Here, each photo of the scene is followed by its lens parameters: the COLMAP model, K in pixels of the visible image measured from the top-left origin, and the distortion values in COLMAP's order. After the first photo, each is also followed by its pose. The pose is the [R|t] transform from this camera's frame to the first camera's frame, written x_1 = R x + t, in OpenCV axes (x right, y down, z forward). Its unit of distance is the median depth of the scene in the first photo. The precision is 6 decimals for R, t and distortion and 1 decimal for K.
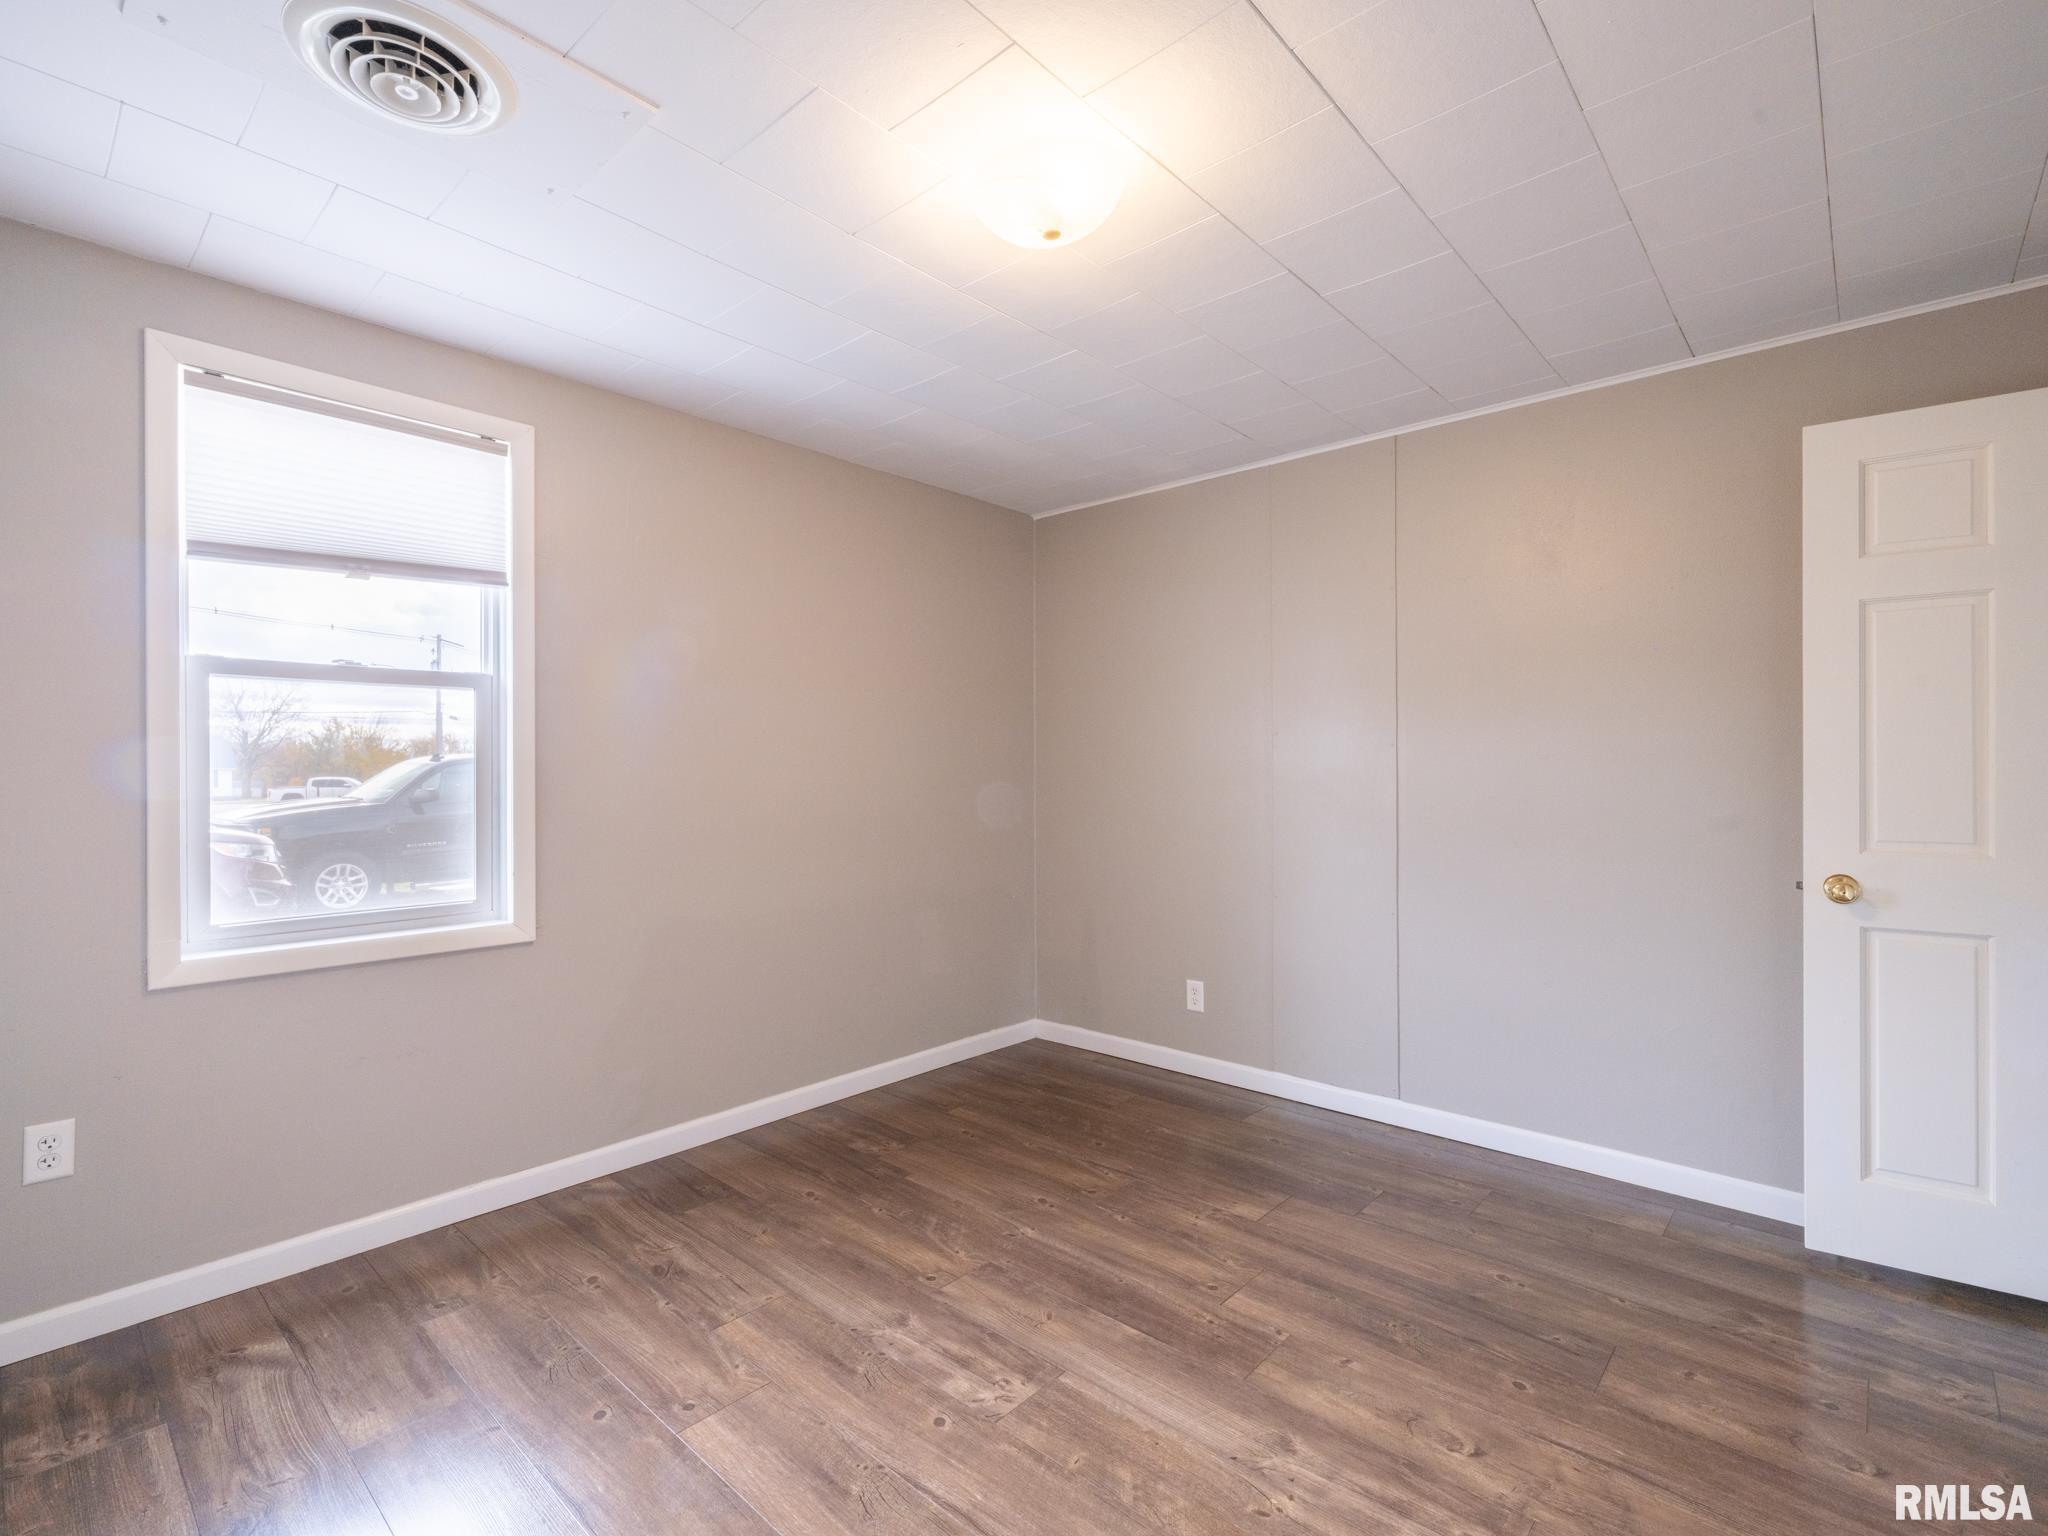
lens RADIAL K [[951.5, 0, 1020.5], [0, 951.5, 769.1], [0, 0, 1]] dist [0.000415, 0.000855]
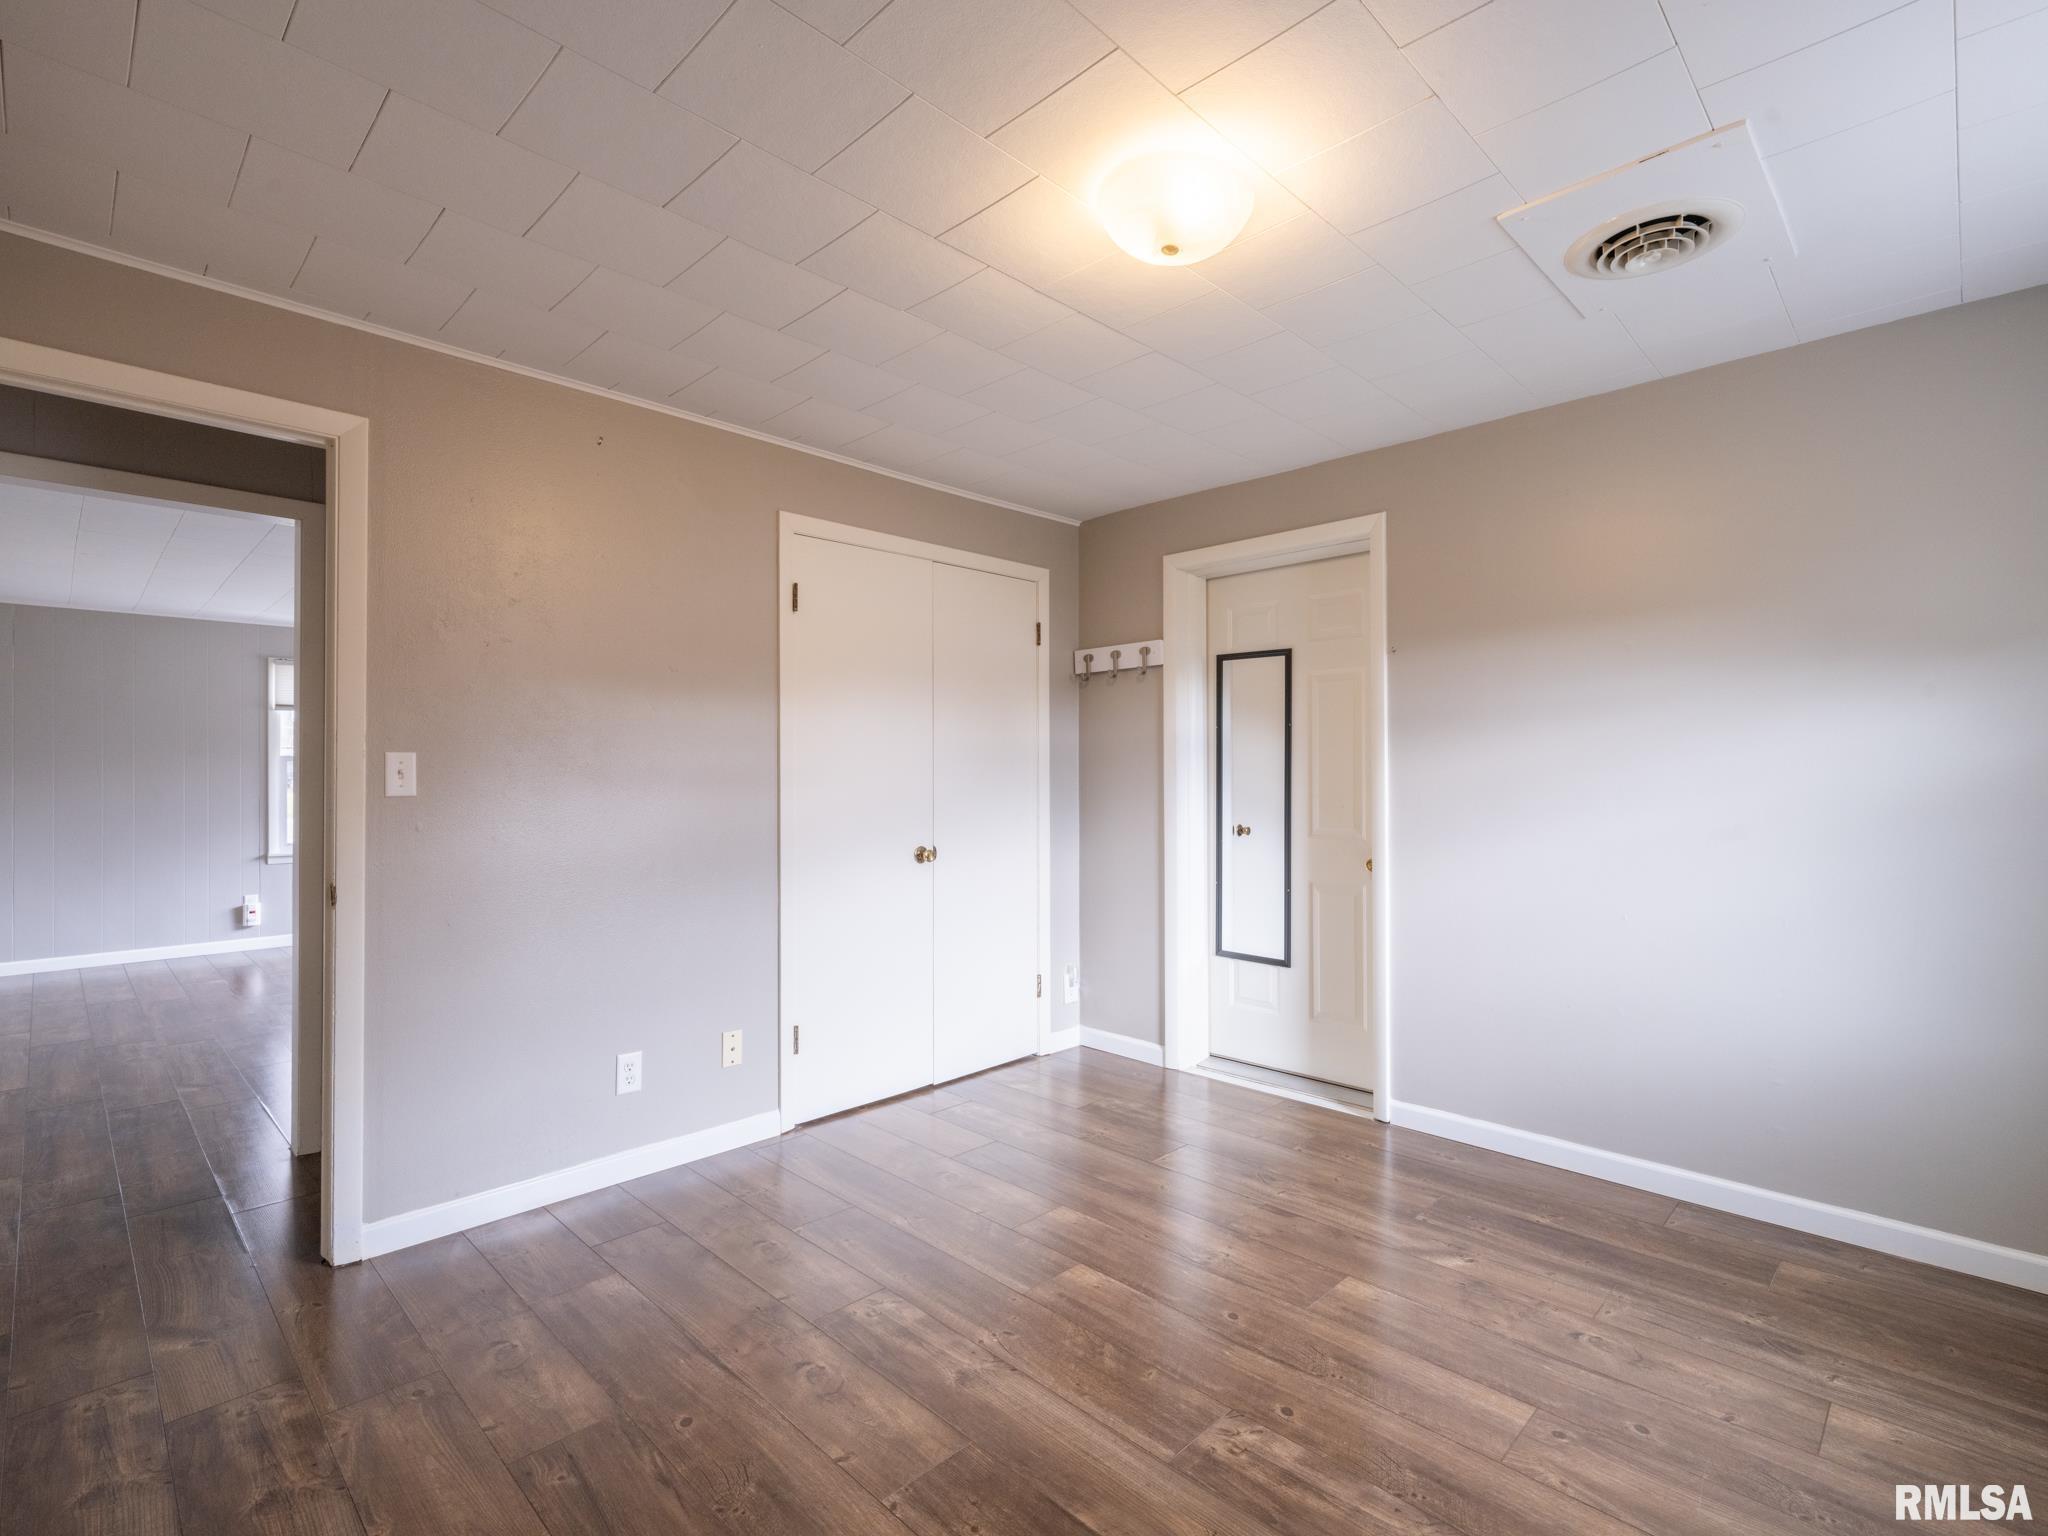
lens RADIAL K [[965.5, 0, 1002.0], [0, 965.5, 770.4], [0, 0, 1]] dist [0.002101, 0.000810]
pose [[-0.998193, 0.005190, 0.059857, 0.129423], [0.004813, 0.999968, -0.006436, 0.001939], [-0.059889, -0.006136, -0.998186, 1.720719]]
